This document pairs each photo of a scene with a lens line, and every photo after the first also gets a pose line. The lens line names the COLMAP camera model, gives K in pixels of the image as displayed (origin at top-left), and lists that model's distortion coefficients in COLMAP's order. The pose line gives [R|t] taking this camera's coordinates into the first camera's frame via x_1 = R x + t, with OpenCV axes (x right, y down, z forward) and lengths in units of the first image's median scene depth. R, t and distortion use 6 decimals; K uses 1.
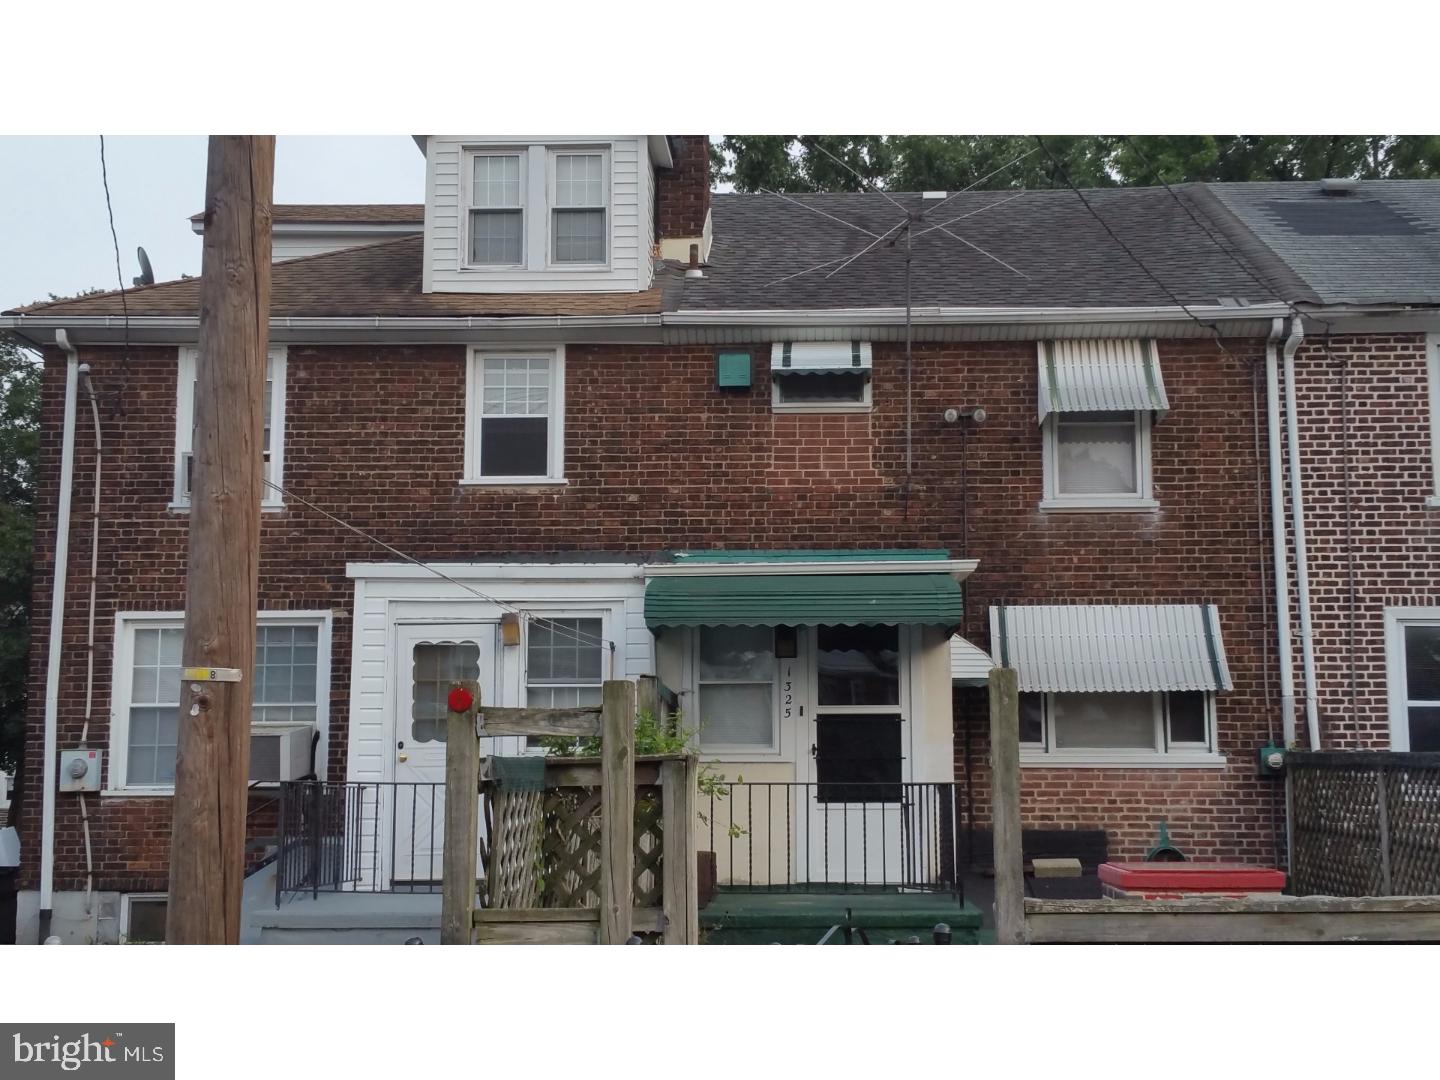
lens RADIAL K [[1841.7, 0, 720.0], [0, 1841.7, 540.0], [0, 0, 1]] dist [0.116433, -0.052863]
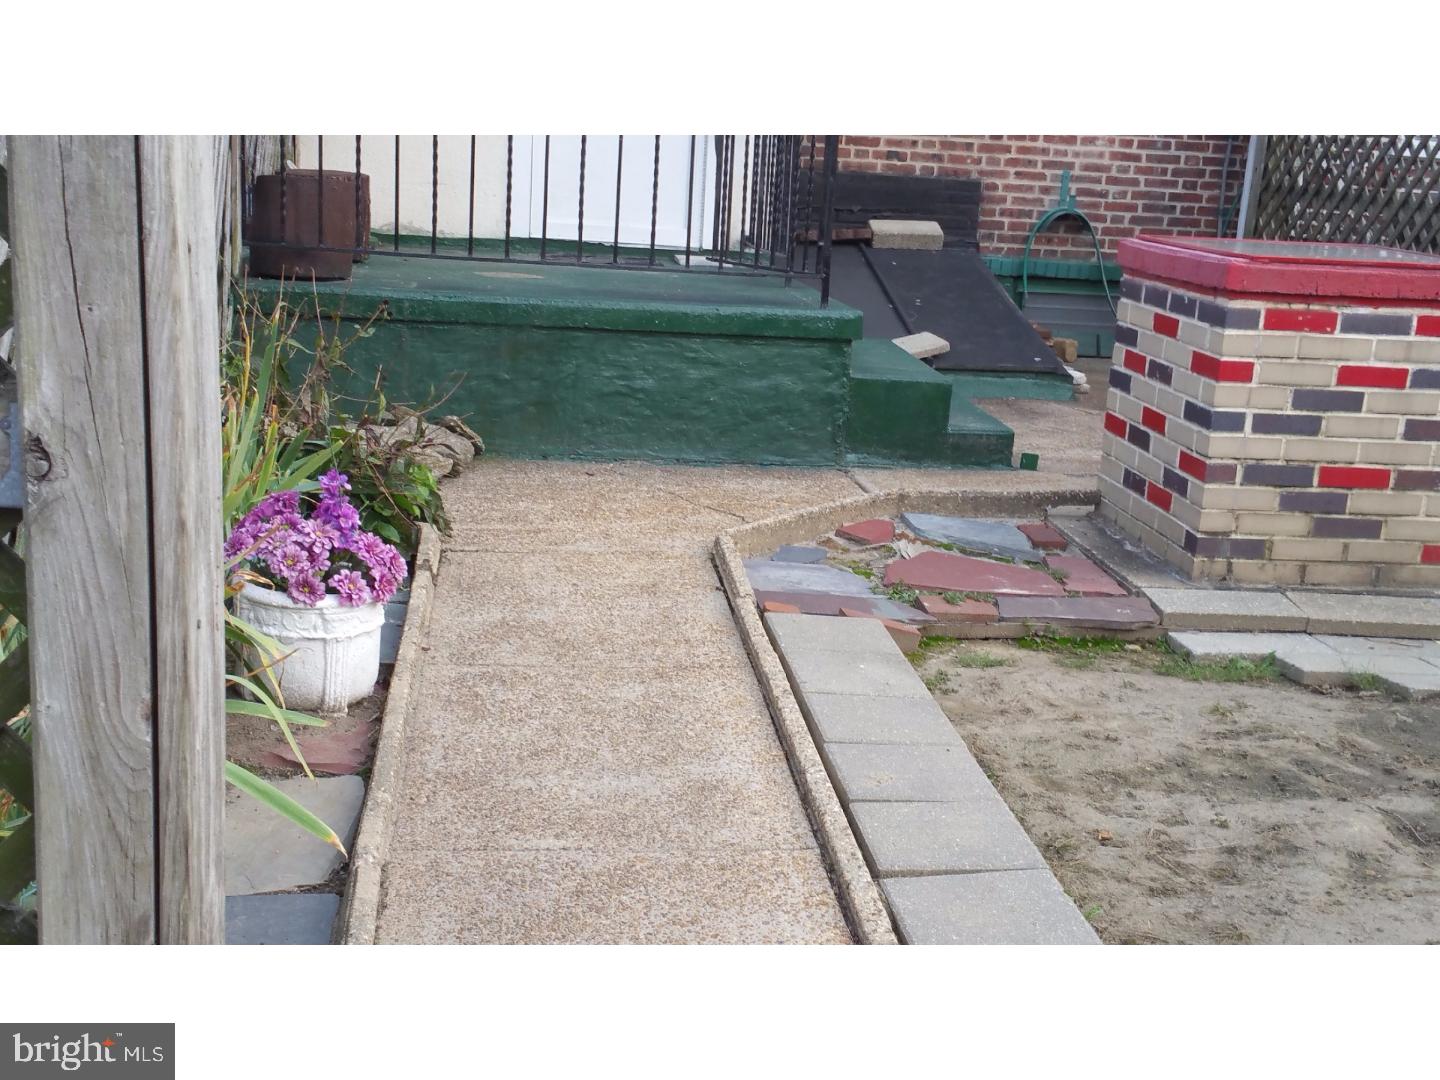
lens RADIAL K [[1841.7, 0, 720.0], [0, 1841.7, 540.0], [0, 0, 1]] dist [0.116433, -0.052863]
pose [[0.982641, 0.026282, 0.183647, 0.002176], [-0.087526, 0.938494, 0.334019, 0.065956], [-0.163573, -0.344295, 0.924503, 0.372043]]
